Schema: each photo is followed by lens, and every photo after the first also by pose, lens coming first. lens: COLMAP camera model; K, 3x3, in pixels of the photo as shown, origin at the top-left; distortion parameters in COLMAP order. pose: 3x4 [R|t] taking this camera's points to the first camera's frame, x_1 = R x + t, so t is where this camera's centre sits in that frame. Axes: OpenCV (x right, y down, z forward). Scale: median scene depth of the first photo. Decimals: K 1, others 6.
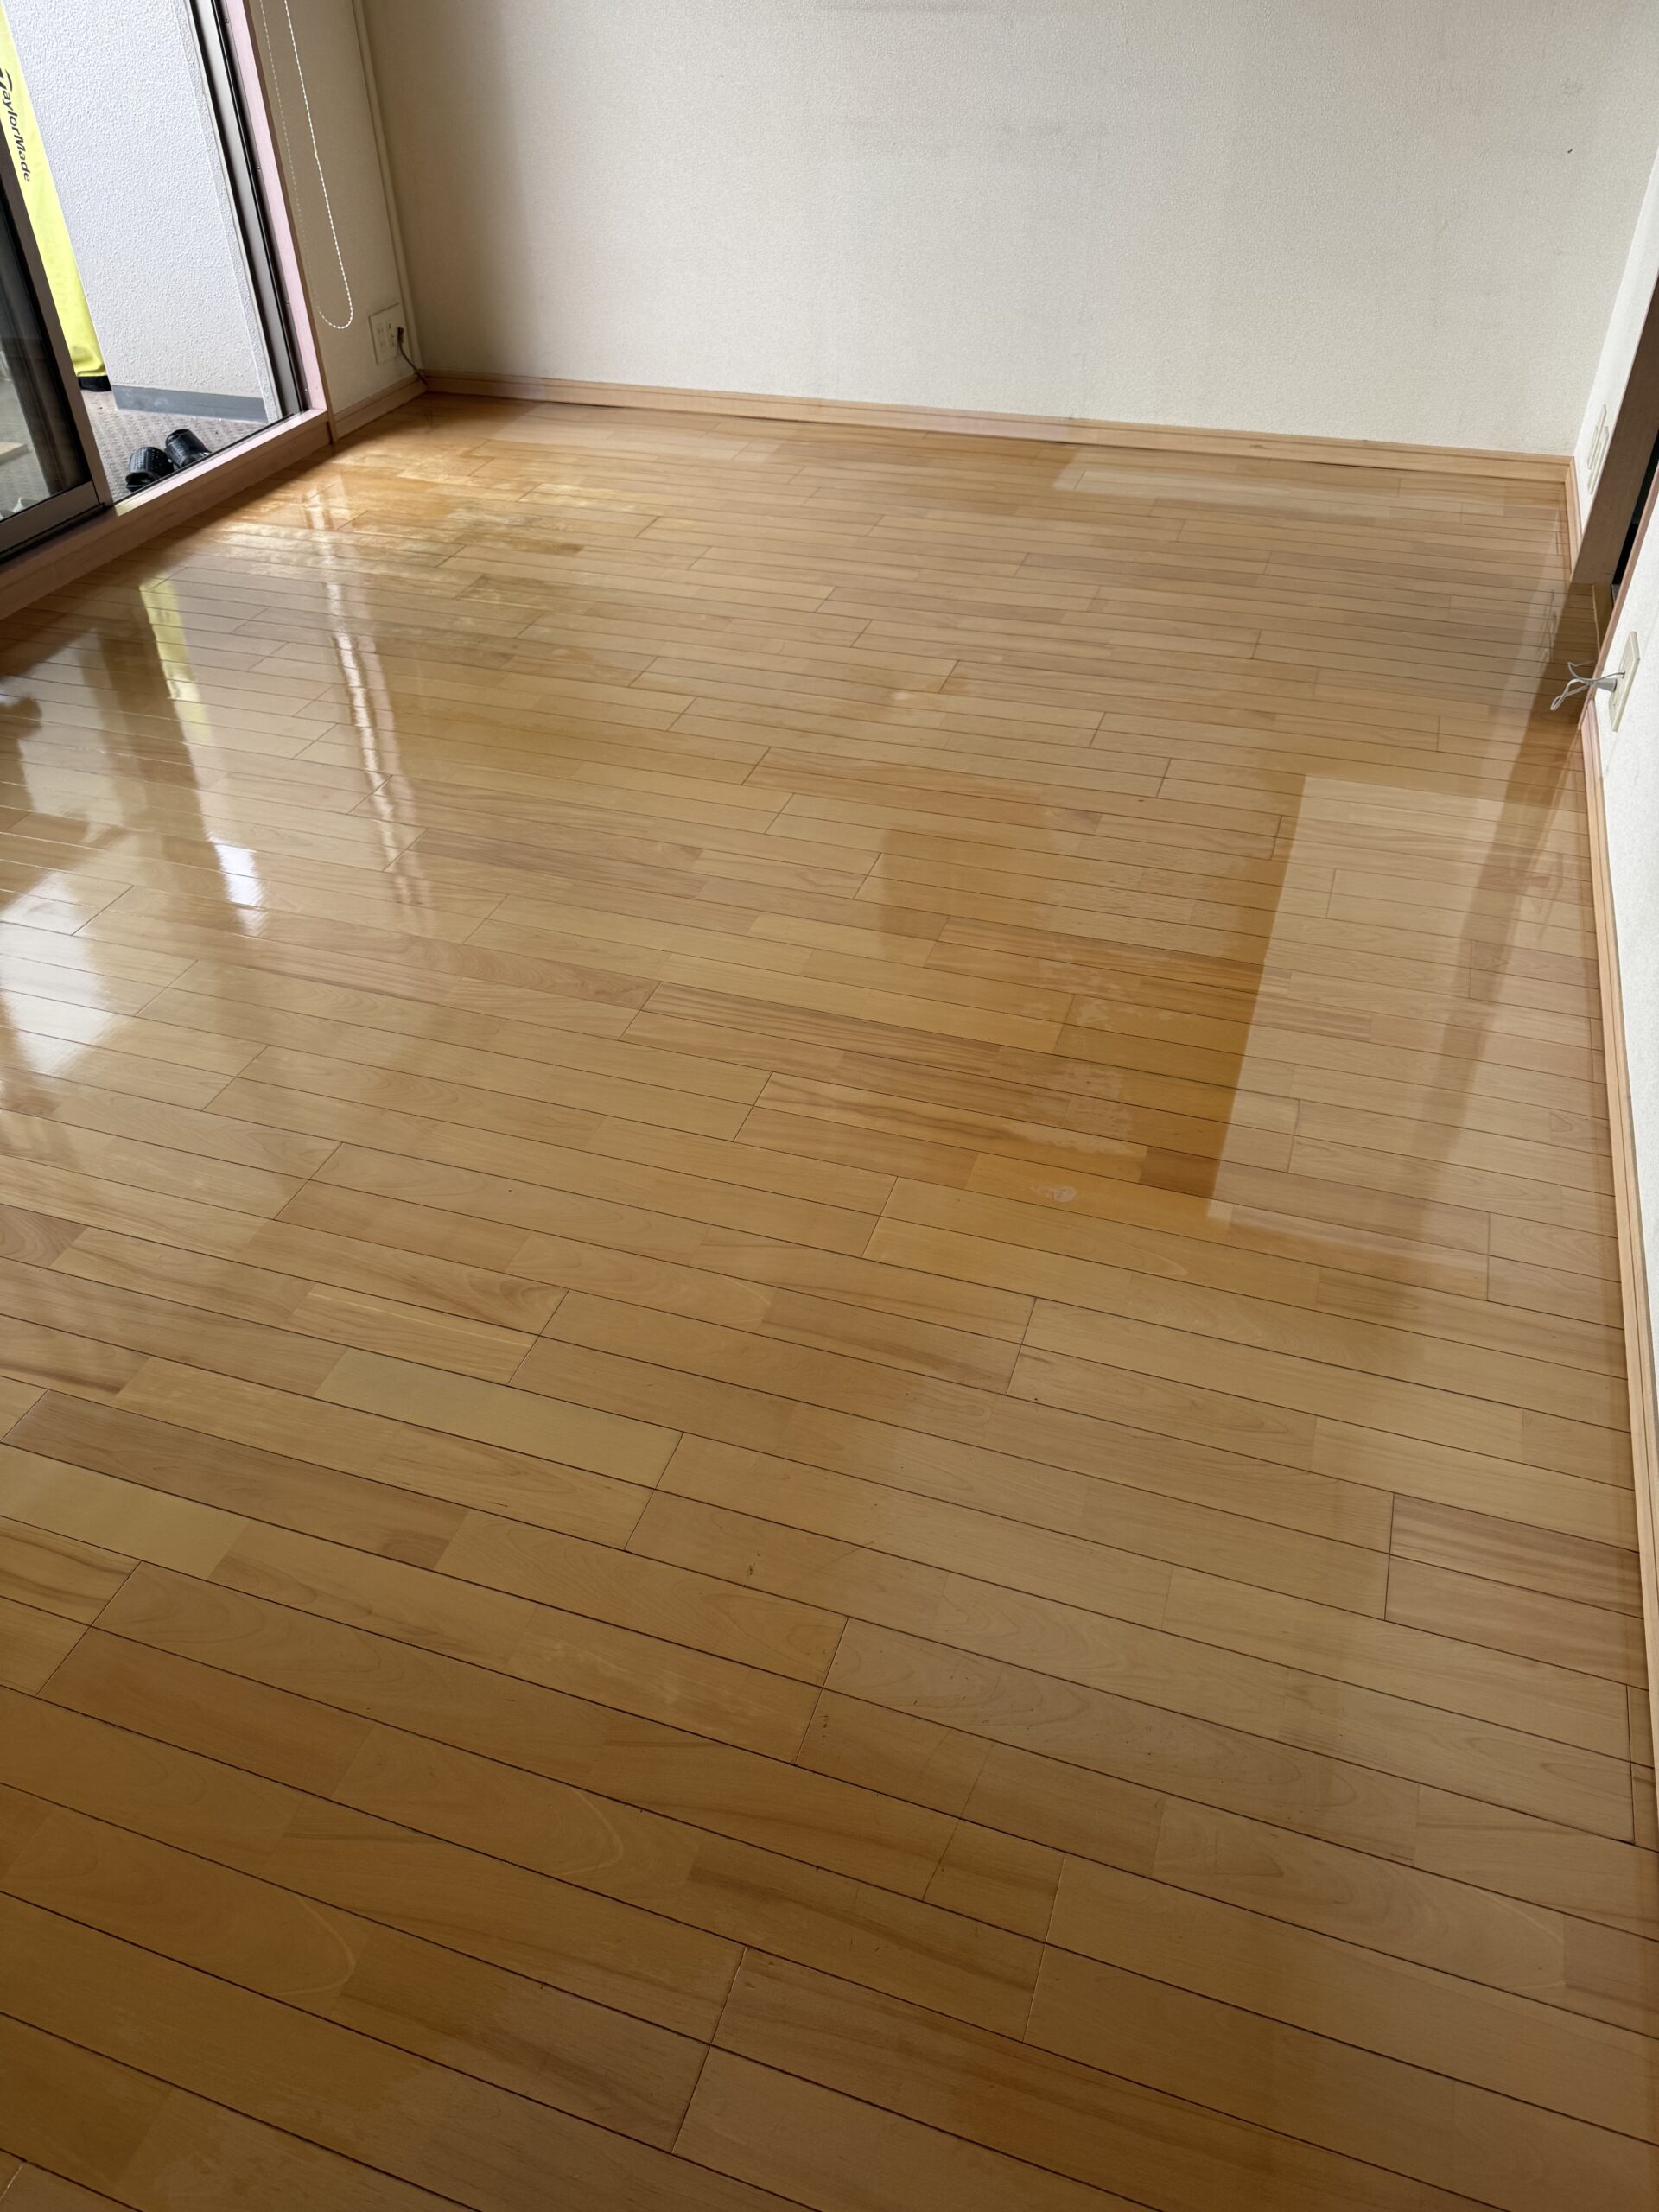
lens RADIAL K [[1584.8, 0, 829.5], [0, 1584.8, 1106.0], [0, 0, 1]] dist [0.002804, -0.002960]
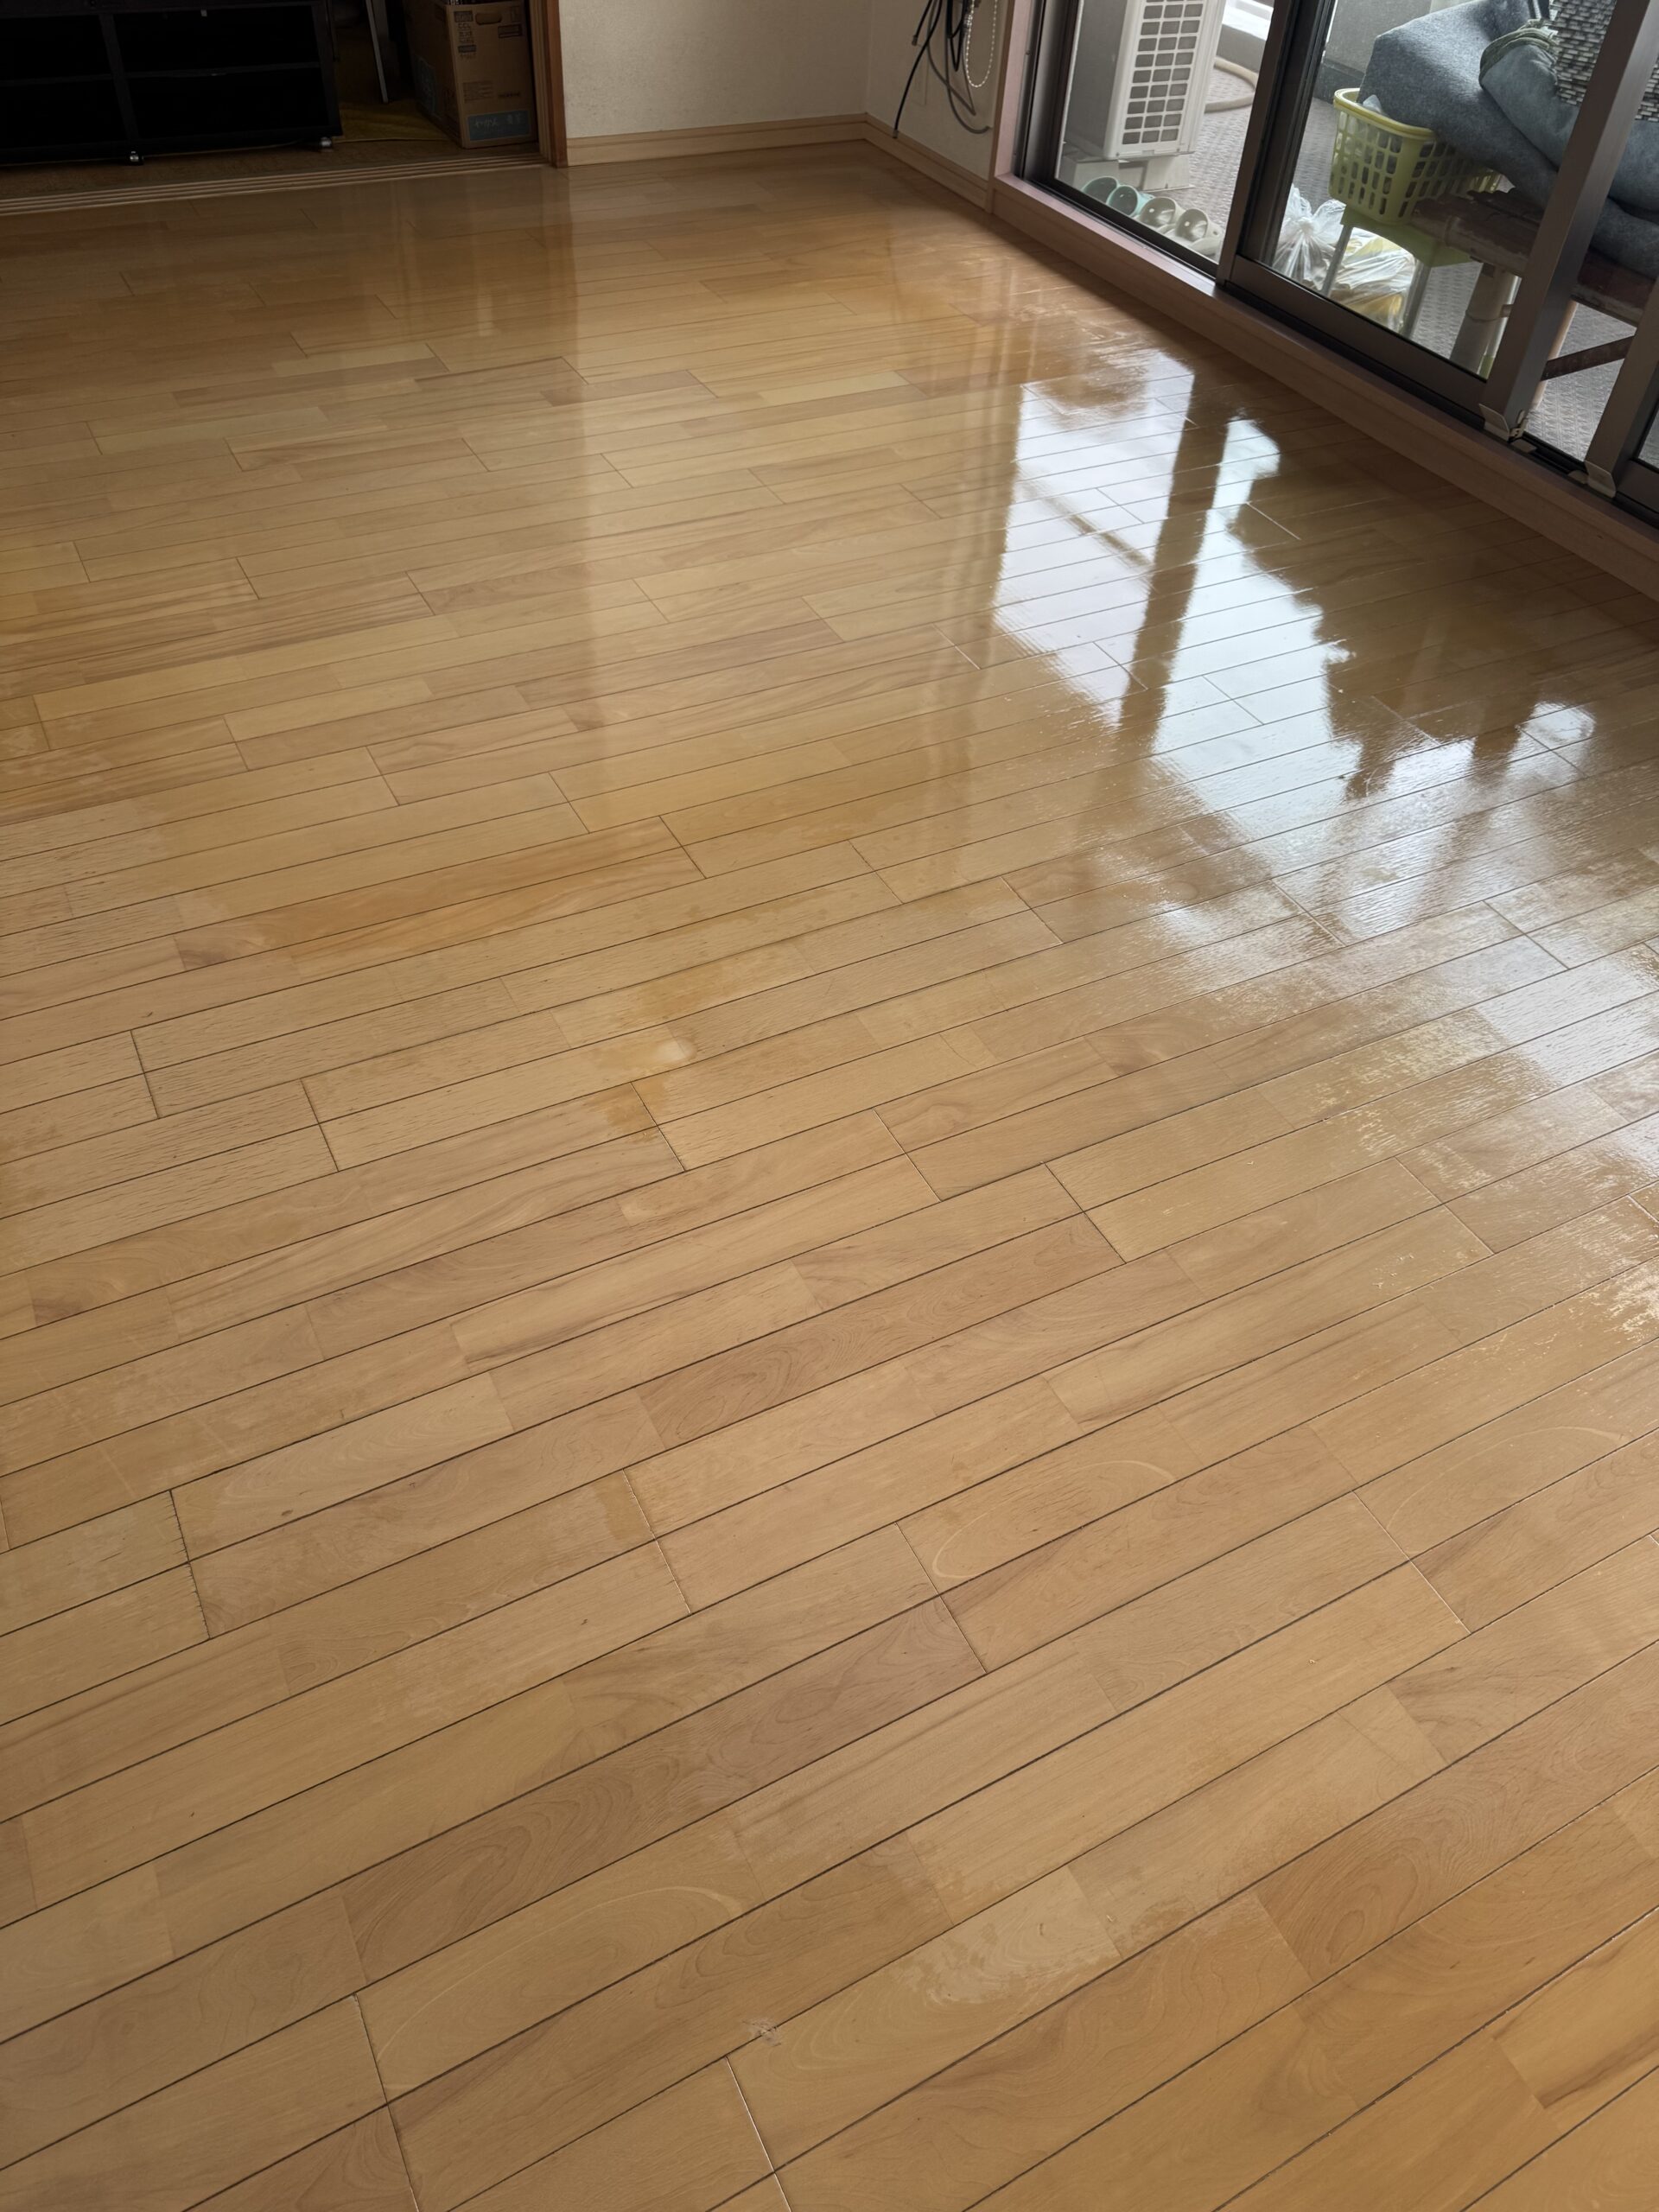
lens RADIAL K [[1584.8, 0, 829.5], [0, 1584.8, 1106.0], [0, 0, 1]] dist [0.002804, -0.002960]
pose [[-0.687223, 0.507588, -0.519691, 0.370360], [-0.492745, 0.199955, 0.846889, -0.900116], [0.533785, 0.838076, 0.112698, 1.125869]]
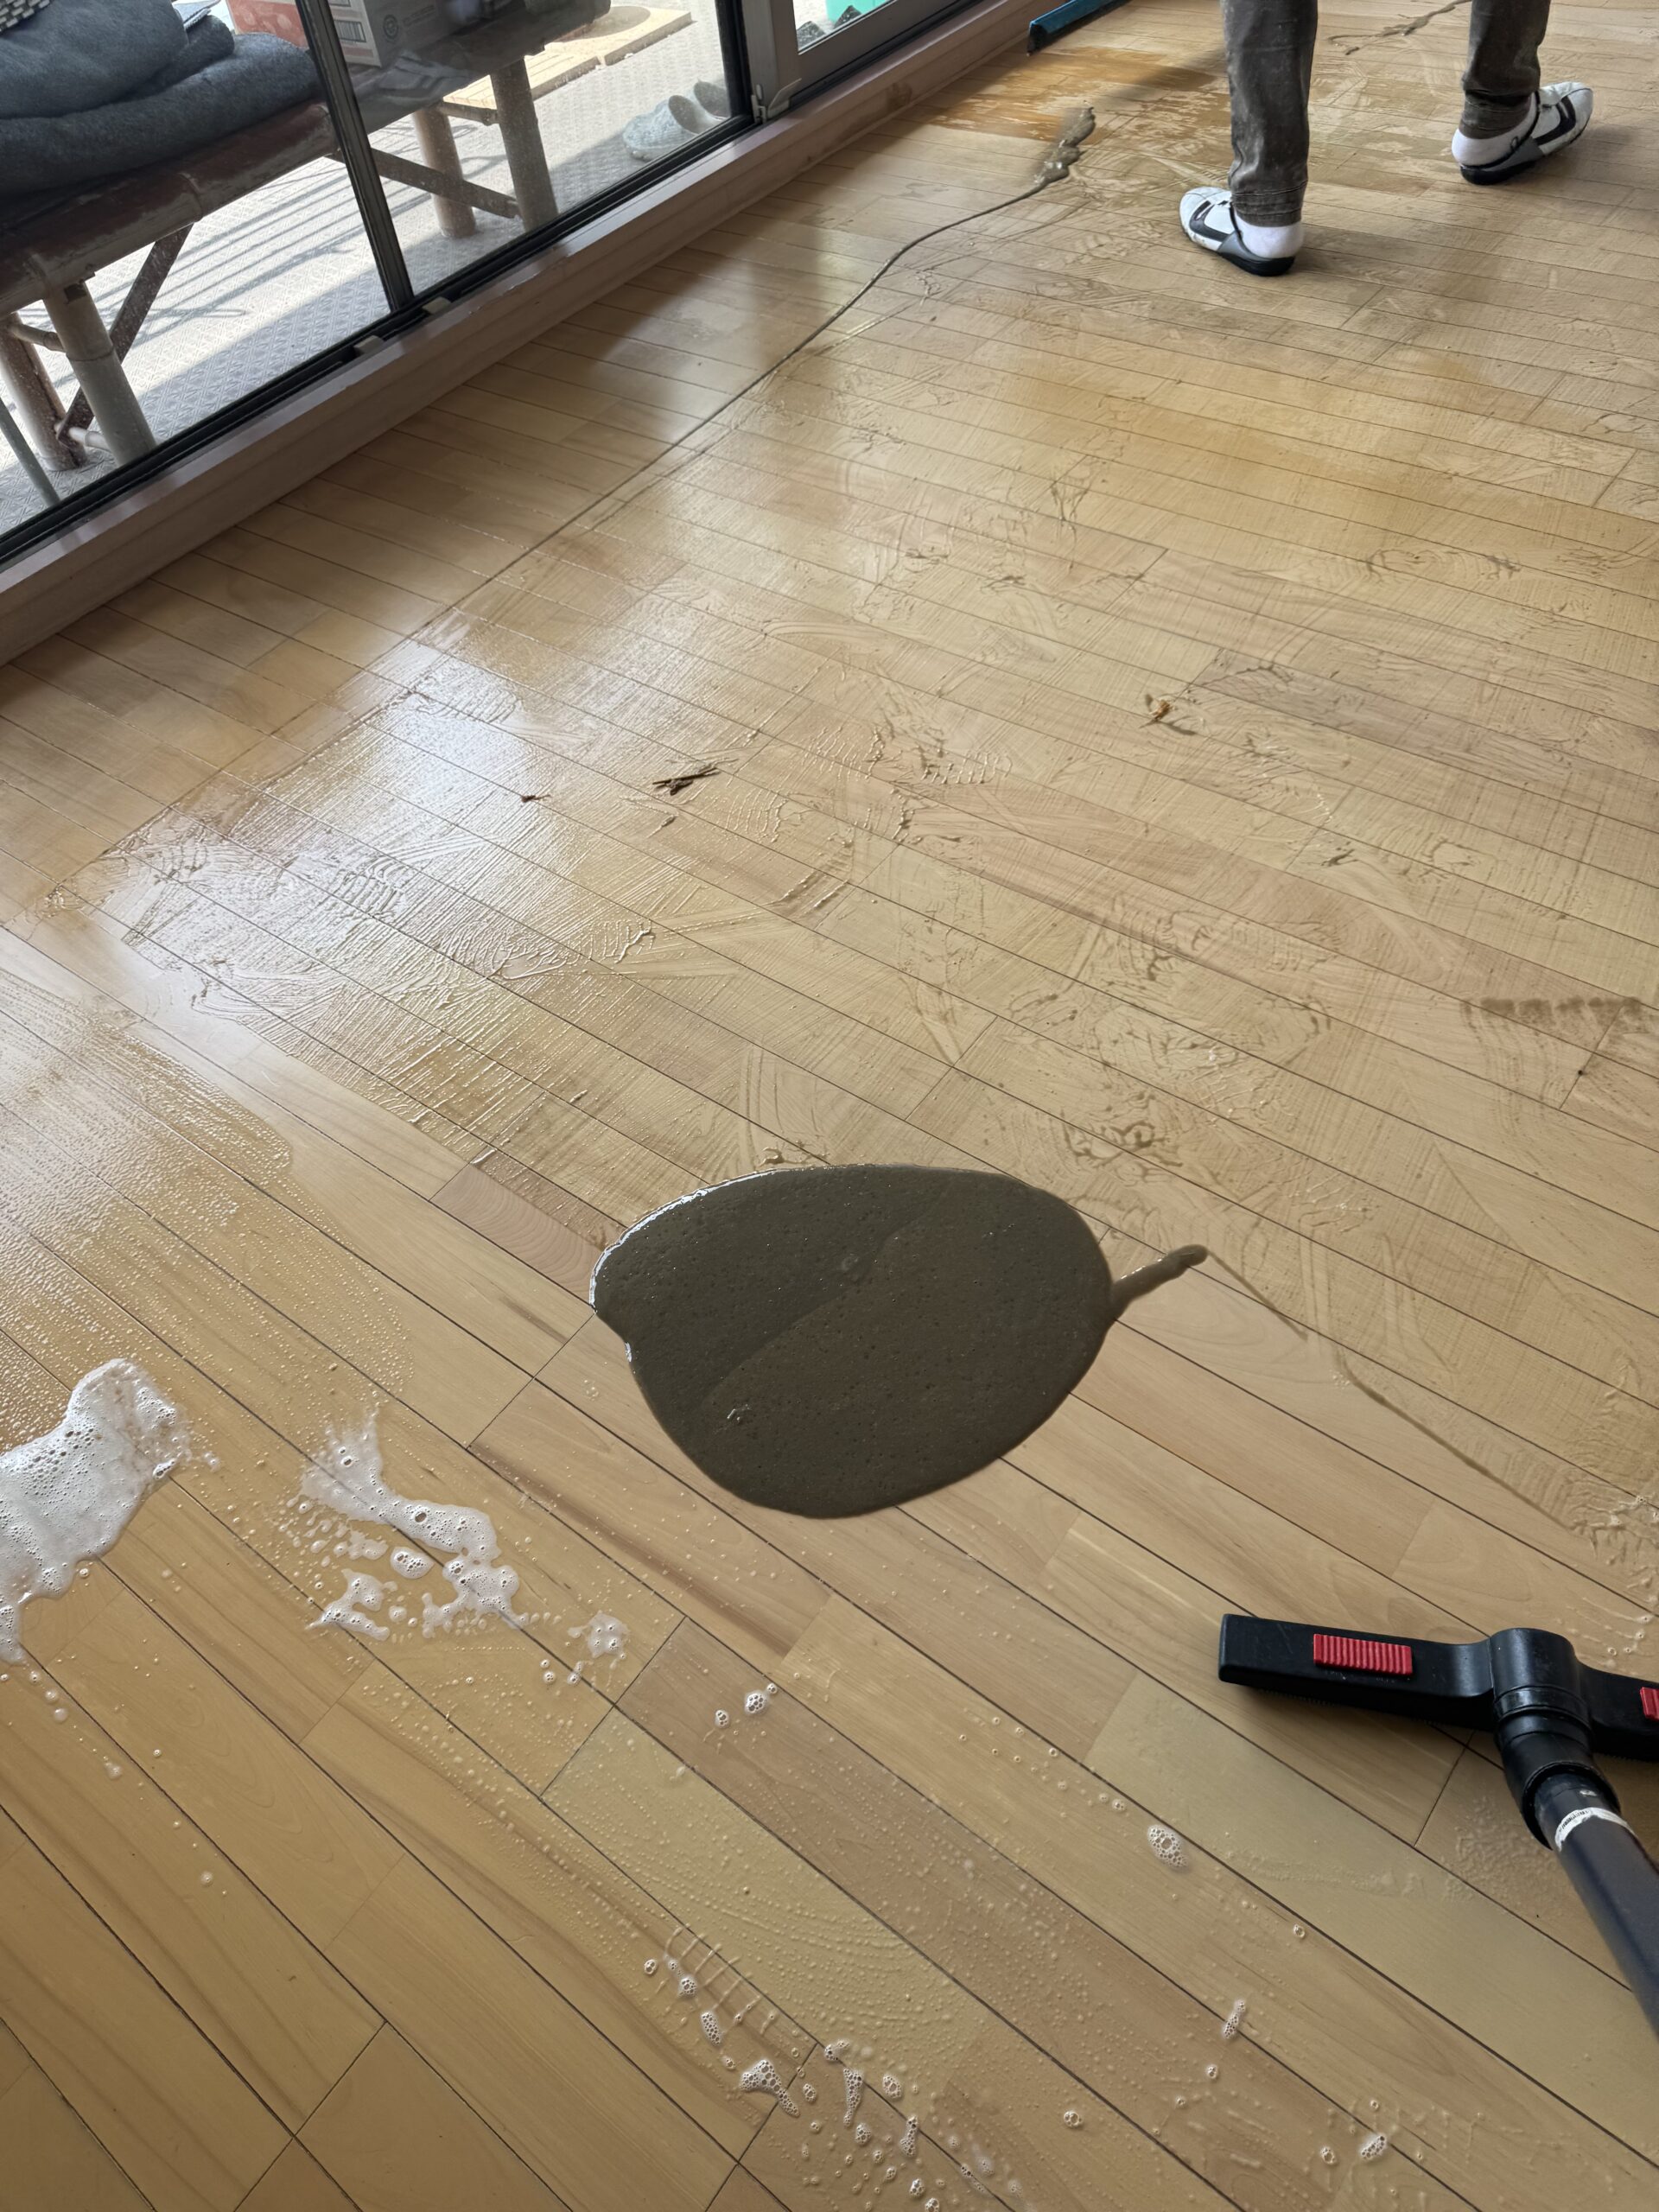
lens RADIAL K [[1584.8, 0, 829.5], [0, 1584.8, 1106.0], [0, 0, 1]] dist [0.002804, -0.002960]
pose [[0.942151, 0.187826, -0.277620, -0.188681], [-0.126045, 0.965987, 0.225792, -0.119675], [0.310587, -0.177738, 0.933780, 0.283103]]
